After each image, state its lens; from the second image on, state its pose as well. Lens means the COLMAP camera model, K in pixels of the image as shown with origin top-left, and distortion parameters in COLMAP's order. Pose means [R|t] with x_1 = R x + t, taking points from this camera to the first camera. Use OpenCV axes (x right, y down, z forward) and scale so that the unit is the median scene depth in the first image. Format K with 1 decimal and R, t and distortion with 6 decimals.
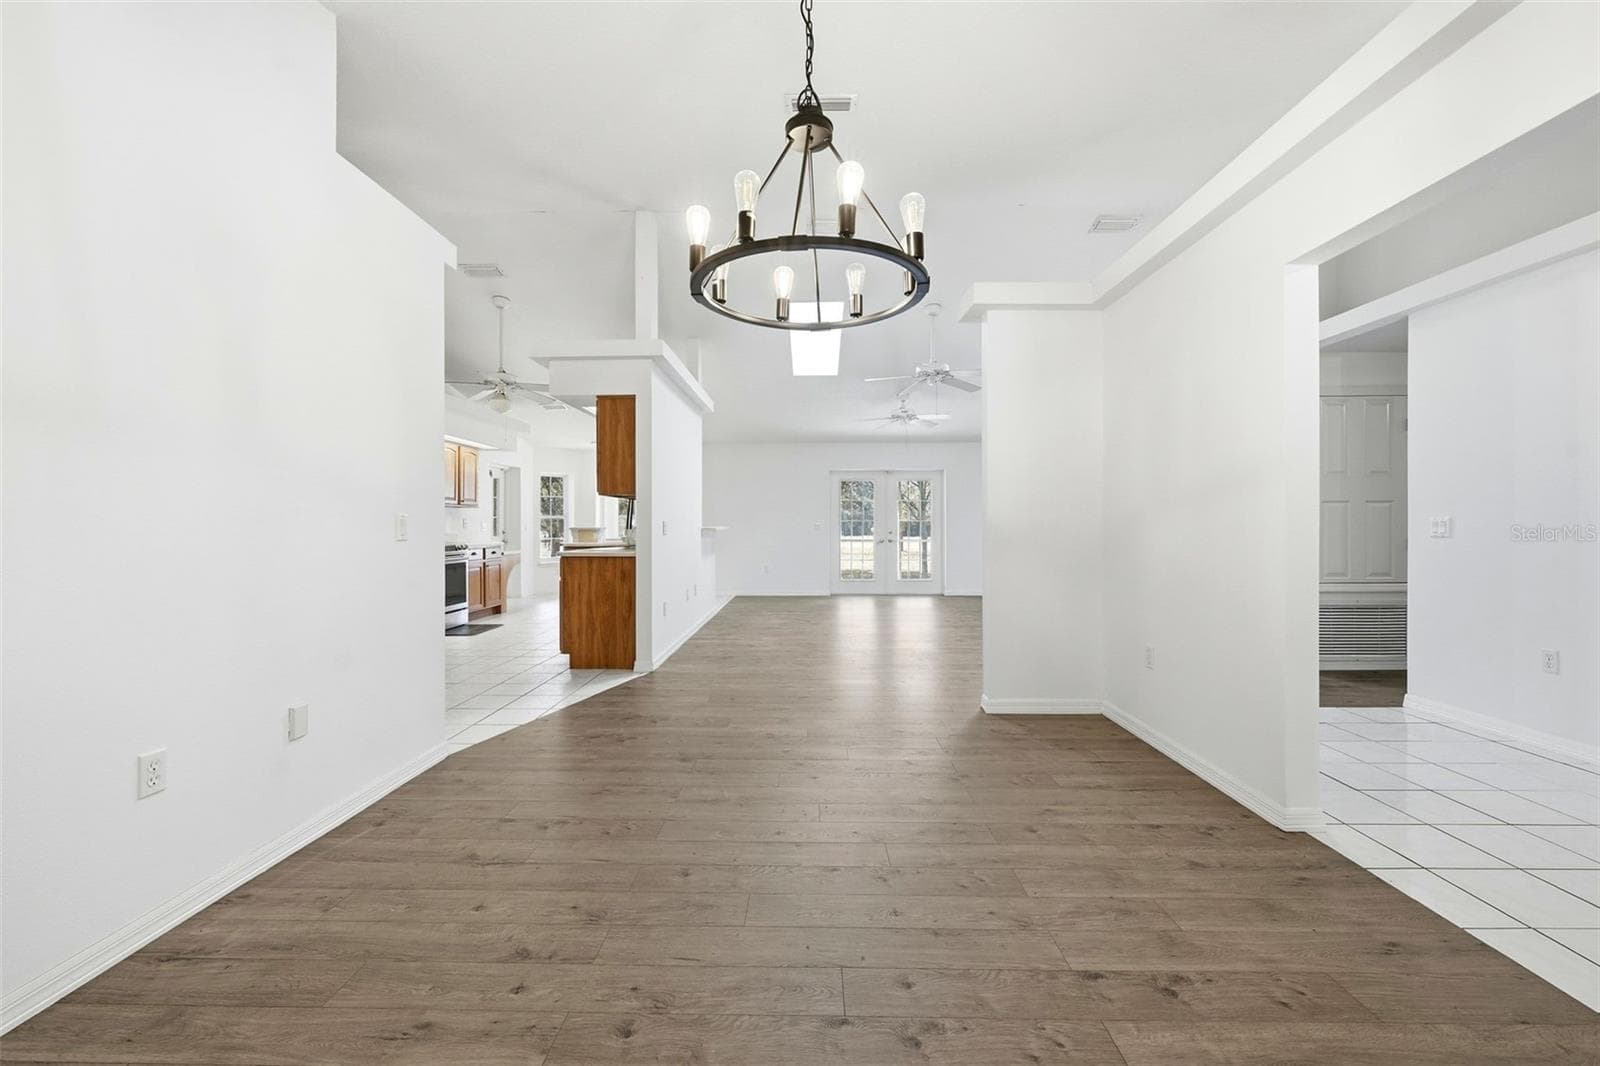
lens RADIAL K [[632.2, 0, 806.7], [0, 632.2, 528.1], [0, 0, 1]] dist [-0.008728, -0.000028]
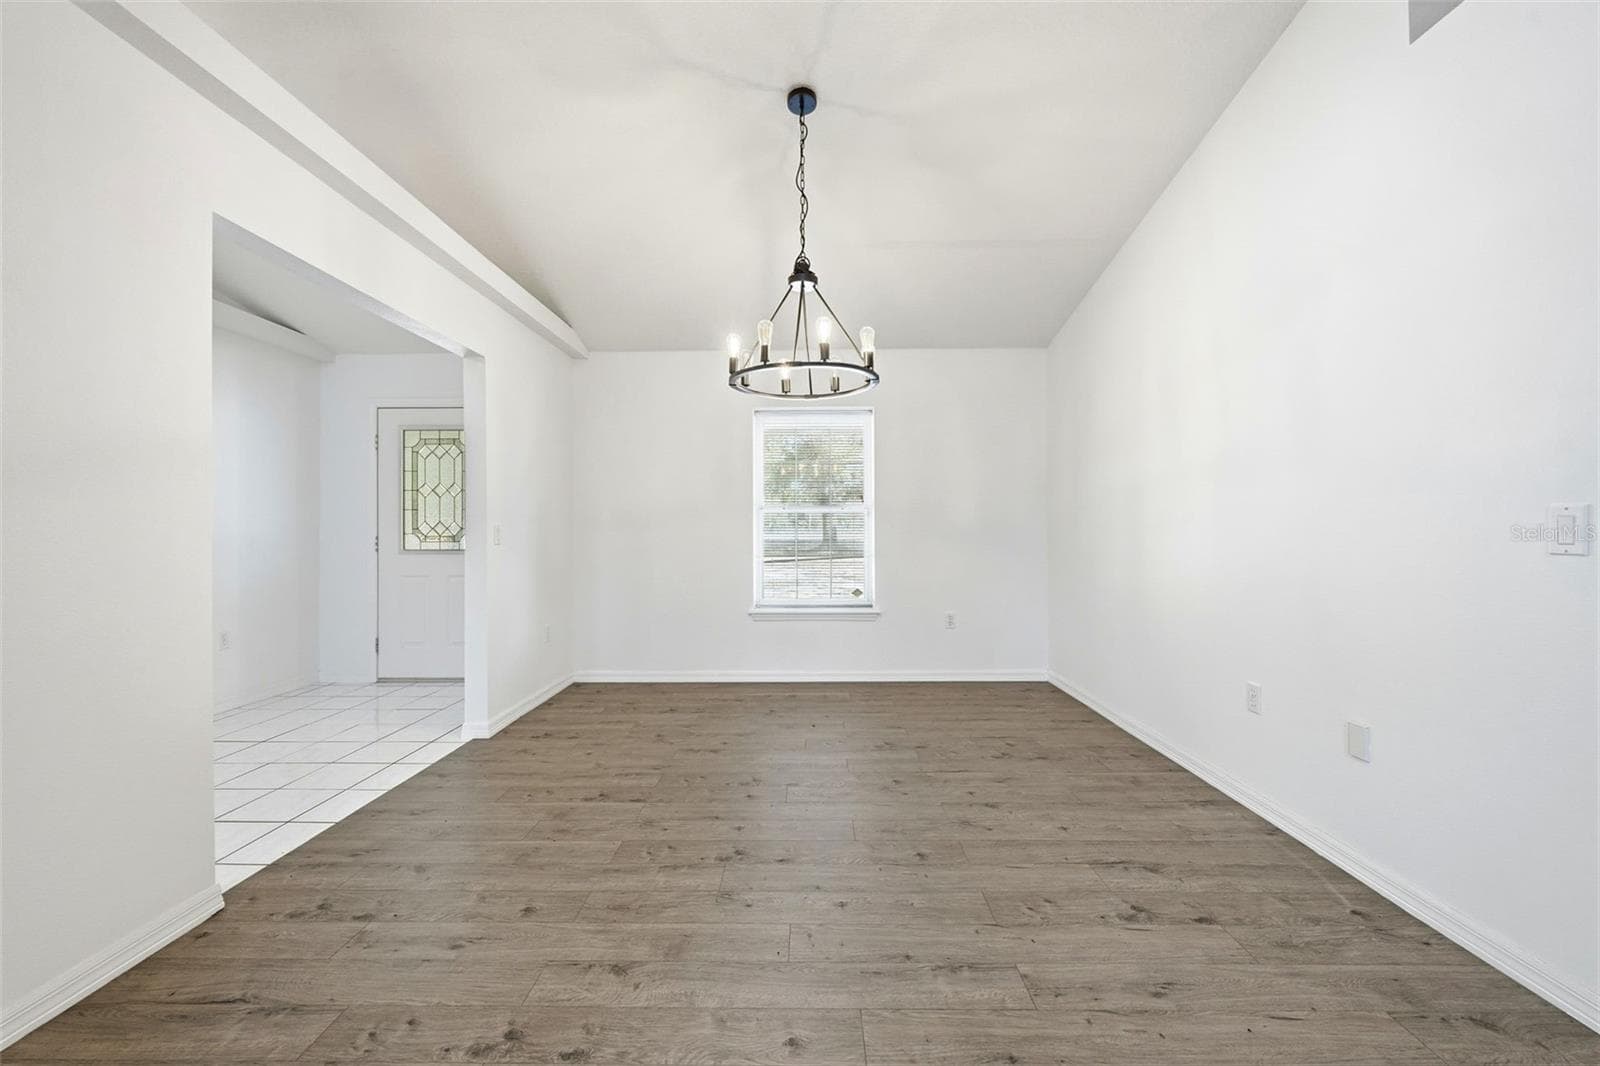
lens RADIAL K [[632.2, 0, 806.7], [0, 632.2, 528.1], [0, 0, 1]] dist [-0.008728, -0.000028]
pose [[-0.999984, 0.005632, 0.000112, -0.001891], [0.005632, 0.999984, 0.000135, -0.008814], [-0.000111, 0.000135, -1.000000, 2.082386]]
